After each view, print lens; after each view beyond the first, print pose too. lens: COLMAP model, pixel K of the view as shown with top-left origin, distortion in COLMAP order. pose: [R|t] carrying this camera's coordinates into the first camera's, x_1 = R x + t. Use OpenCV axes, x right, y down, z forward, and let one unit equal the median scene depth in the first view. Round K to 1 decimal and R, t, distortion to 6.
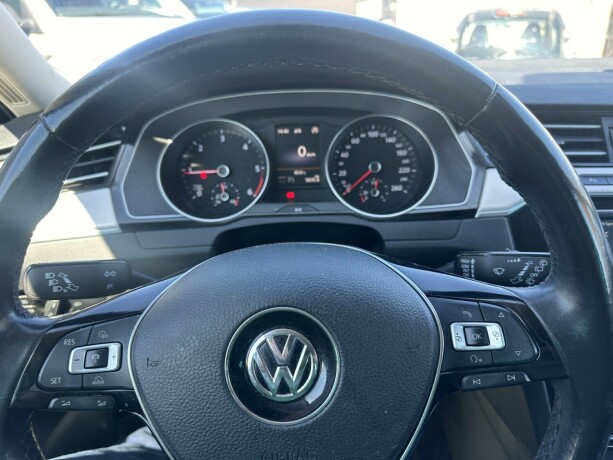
lens RADIAL K [[426.4, 0, 307.8], [0, 426.4, 230.2], [0, 0, 1]] dist [-0.026726, -0.012461]
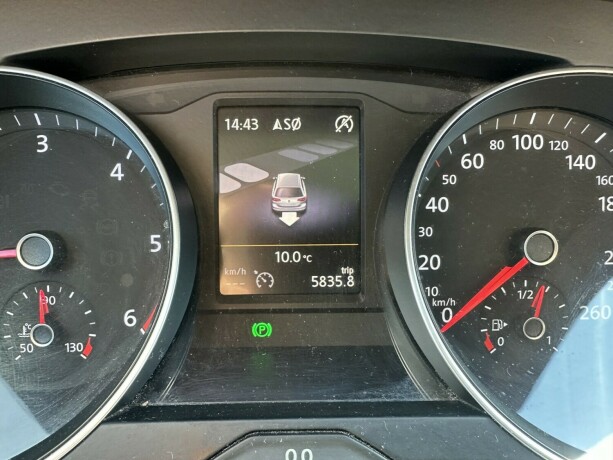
lens RADIAL K [[426.4, 0, 308.7], [0, 426.4, 229.4], [0, 0, 1]] dist [-0.026726, -0.012461]
pose [[0.999648, 0.022596, 0.013870, -0.012229], [-0.021960, 0.998772, -0.044417, -0.143593], [-0.014857, 0.044096, 0.998917, 0.692363]]
